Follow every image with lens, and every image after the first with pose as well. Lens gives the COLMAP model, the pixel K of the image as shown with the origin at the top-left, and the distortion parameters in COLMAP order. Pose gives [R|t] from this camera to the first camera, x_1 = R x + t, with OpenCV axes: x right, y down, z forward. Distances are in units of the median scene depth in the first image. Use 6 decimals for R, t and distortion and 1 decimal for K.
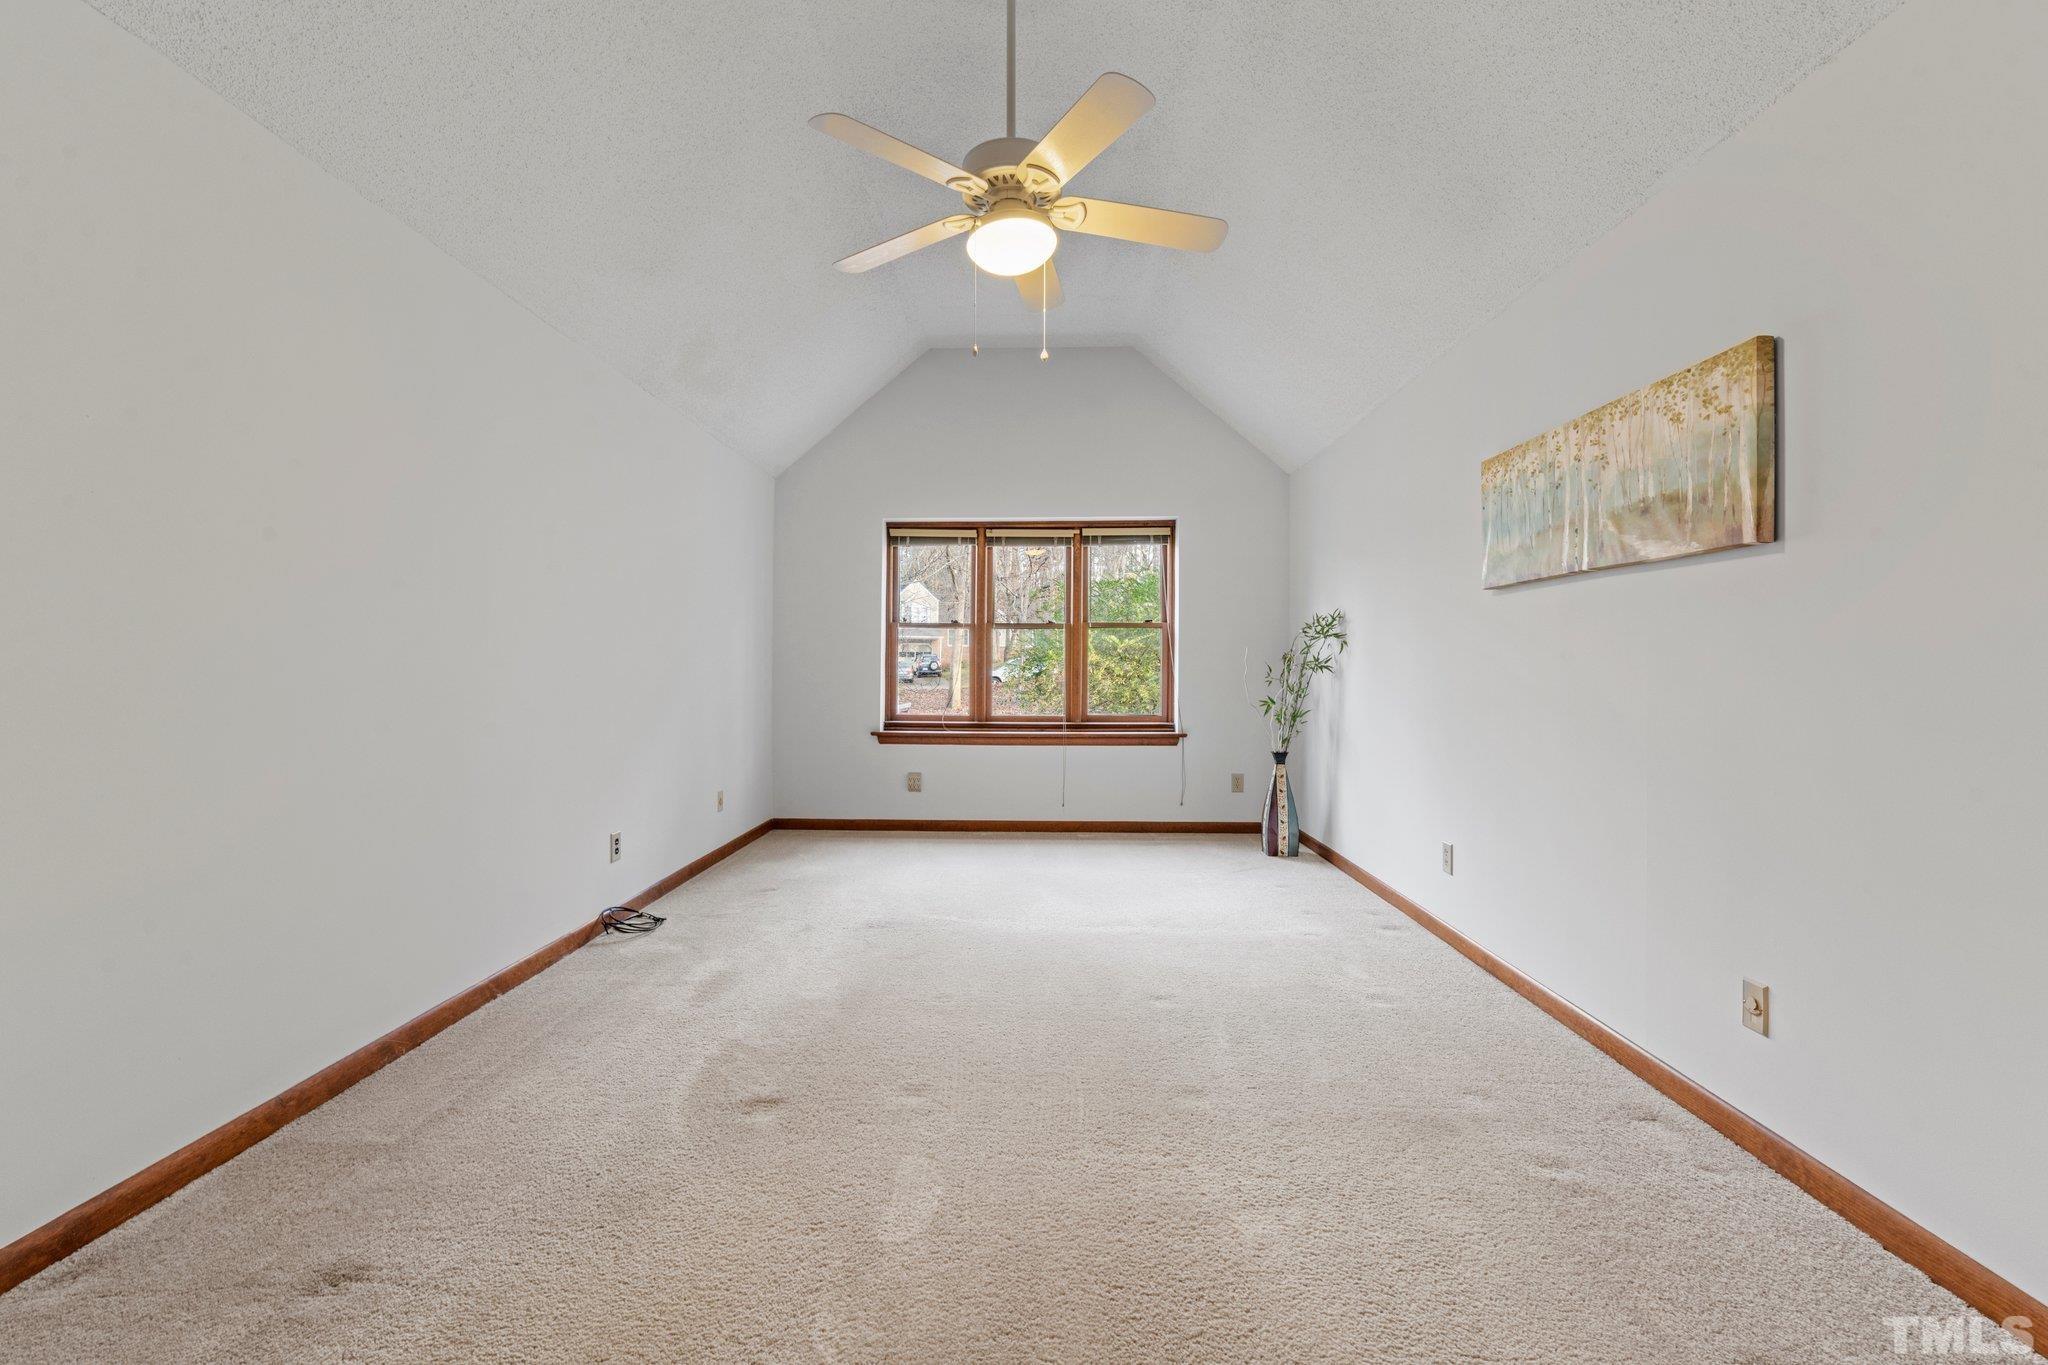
lens RADIAL K [[870.7, 0, 1022.9], [0, 870.7, 660.4], [0, 0, 1]] dist [0.003241, -0.001687]
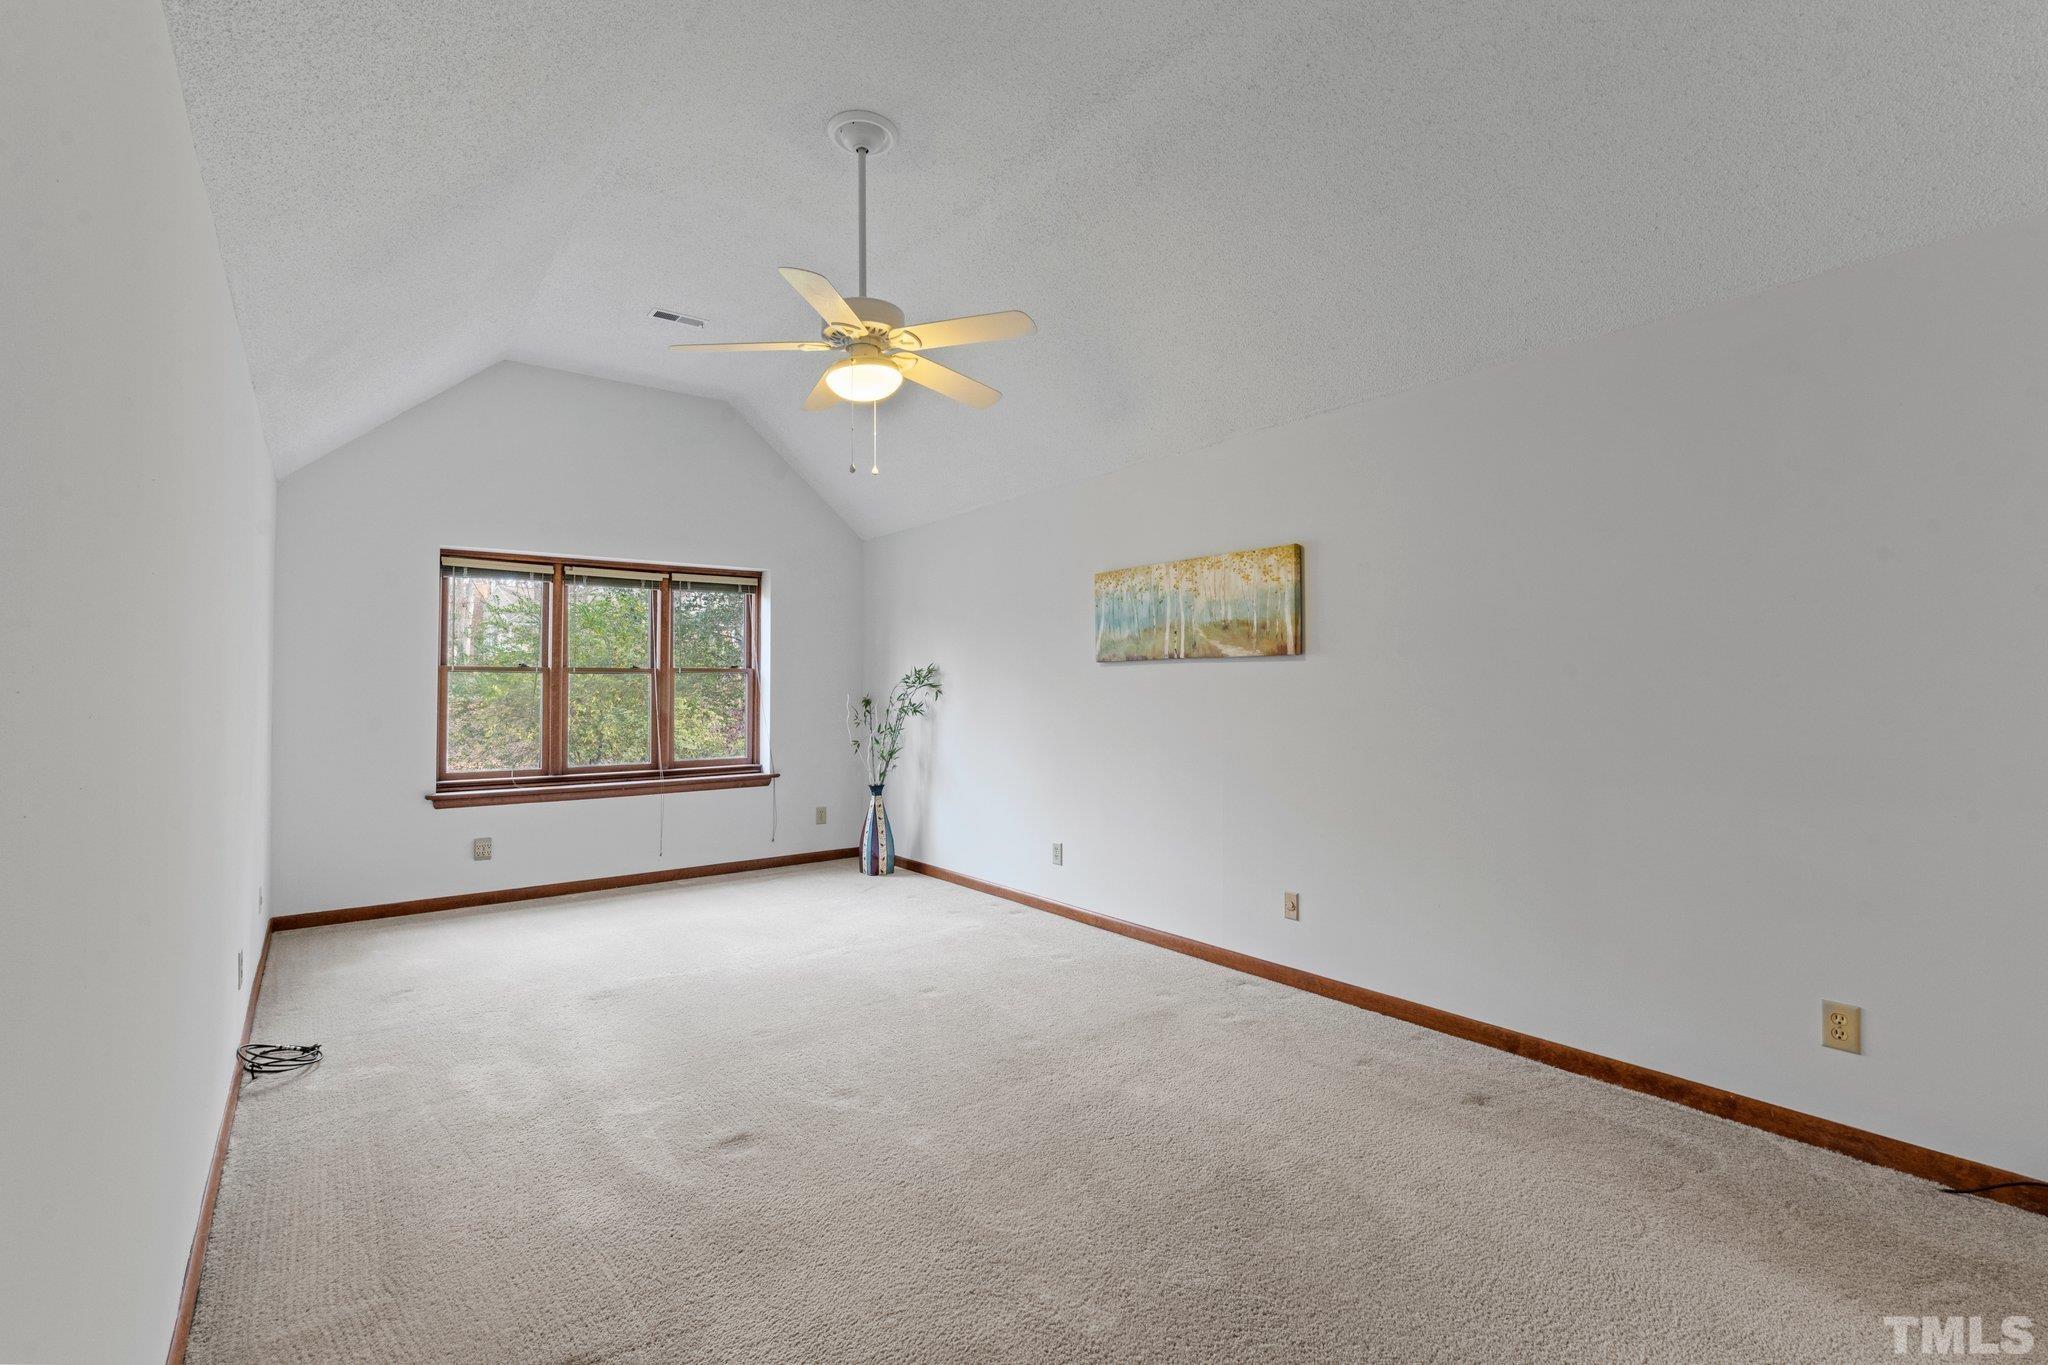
lens RADIAL K [[907.8, 0, 1004.4], [0, 907.8, 676.3], [0, 0, 1]] dist [0.000222, -0.000396]
pose [[0.780770, 0.002381, 0.624814, -0.359487], [0.003131, 0.999965, -0.007724, -0.032142], [-0.624811, 0.007987, 0.780735, -0.052128]]
